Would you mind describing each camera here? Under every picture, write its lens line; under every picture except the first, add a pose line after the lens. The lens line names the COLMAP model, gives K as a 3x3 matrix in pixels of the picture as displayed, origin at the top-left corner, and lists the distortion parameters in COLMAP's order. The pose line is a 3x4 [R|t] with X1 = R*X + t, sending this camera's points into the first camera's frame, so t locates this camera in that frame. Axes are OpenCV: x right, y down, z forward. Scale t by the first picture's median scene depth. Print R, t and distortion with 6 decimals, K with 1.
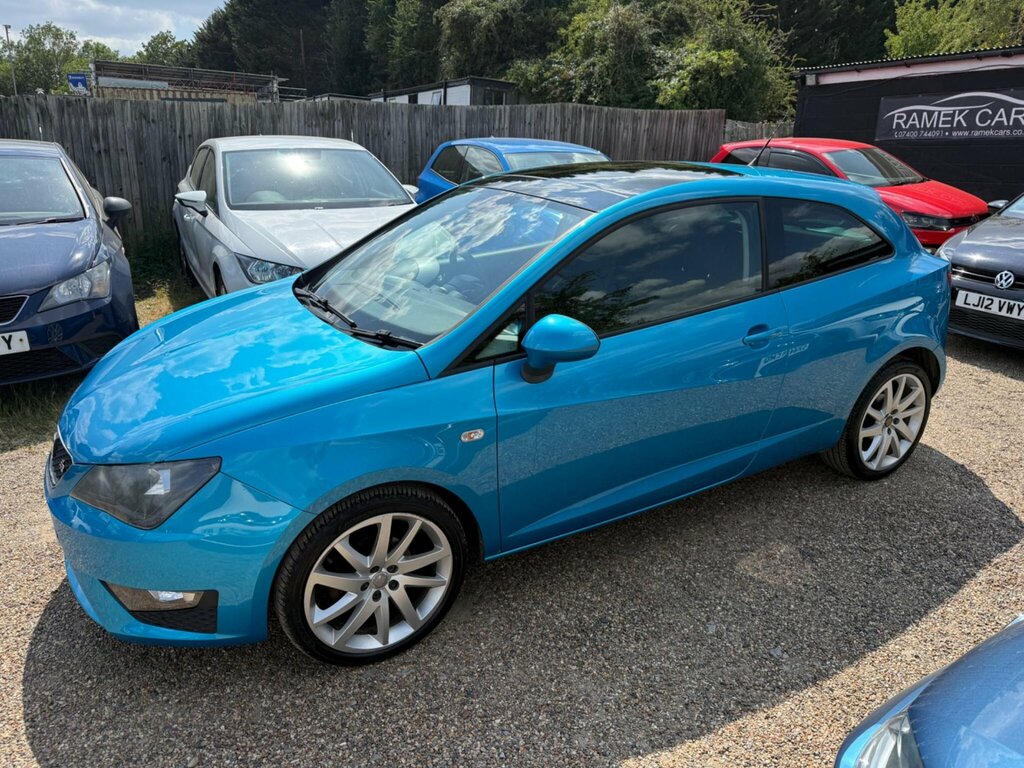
lens RADIAL K [[735.0, 0, 508.5], [0, 735.0, 365.5], [0, 0, 1]] dist [0.003465, -0.008574]
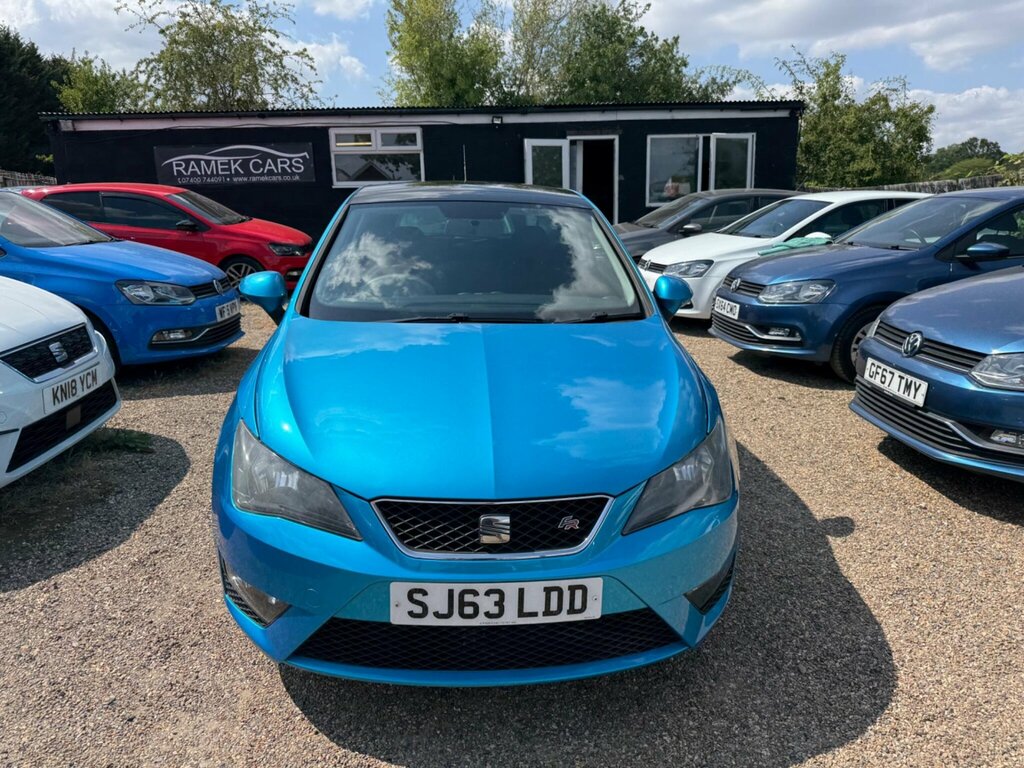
lens RADIAL K [[733.5, 0, 509.1], [0, 733.5, 359.7], [0, 0, 1]] dist [0.003721, -0.009013]
pose [[0.419096, -0.208050, 0.883784, -0.873916], [0.279415, 0.955706, 0.092481, -0.084715], [-0.863878, 0.208184, 0.458665, 0.442972]]
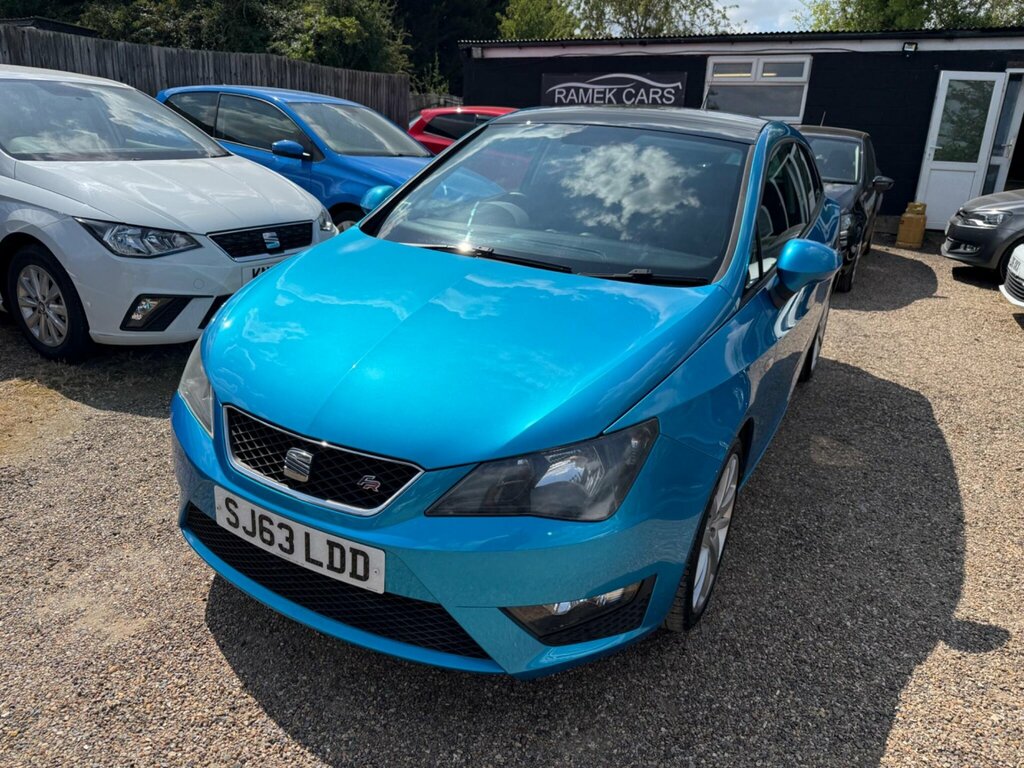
lens RADIAL K [[735.2, 0, 508.0], [0, 735.2, 375.3], [0, 0, 1]] dist [-0.000065, -0.006035]
pose [[0.845911, -0.140312, 0.514536, -0.567763], [0.117506, 0.990097, 0.076812, -0.004913], [-0.520218, -0.004515, 0.854022, 0.218518]]
